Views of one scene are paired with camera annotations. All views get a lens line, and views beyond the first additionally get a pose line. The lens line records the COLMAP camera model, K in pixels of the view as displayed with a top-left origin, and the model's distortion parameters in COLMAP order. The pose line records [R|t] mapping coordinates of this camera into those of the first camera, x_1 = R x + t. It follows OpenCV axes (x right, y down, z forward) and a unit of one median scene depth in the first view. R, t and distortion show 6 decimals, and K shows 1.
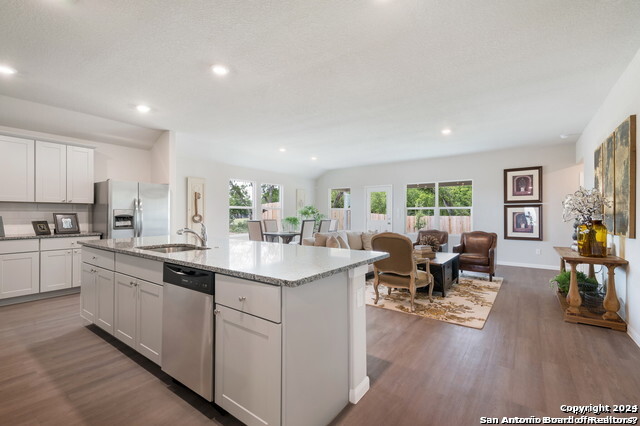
lens RADIAL K [[280.8, 0, 317.0], [0, 280.8, 214.8], [0, 0, 1]] dist [-0.013048, -0.000456]
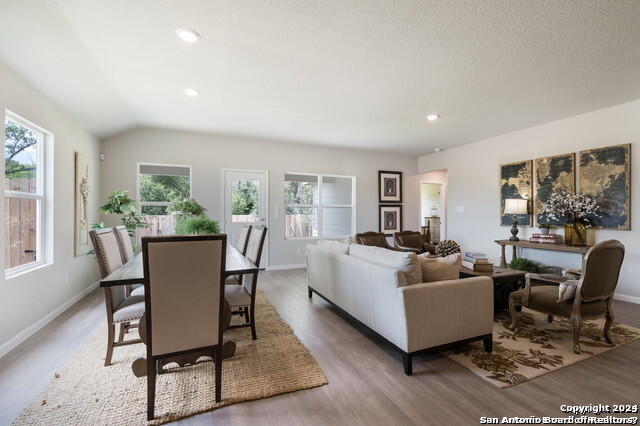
lens RADIAL K [[280.8, 0, 321.8], [0, 280.8, 213.4], [0, 0, 1]] dist [-0.013048, -0.000456]
pose [[0.506149, 0.004085, 0.862437, -0.350797], [-0.001848, 0.999992, -0.003652, 0.002830], [-0.862444, 0.000254, 0.506152, 0.669175]]
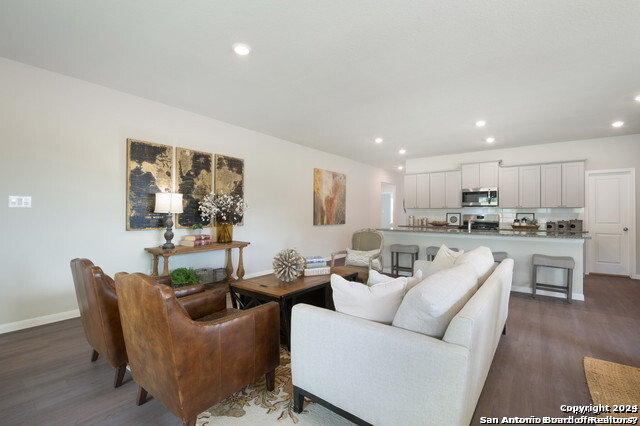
lens RADIAL K [[280.8, 0, 324.8], [0, 280.8, 213.0], [0, 0, 1]] dist [-0.013048, -0.000456]
pose [[-0.999900, -0.003690, 0.013640, 0.253158], [-0.003724, 0.999990, -0.002499, 0.001205], [-0.013631, -0.002549, -0.999904, 1.185687]]
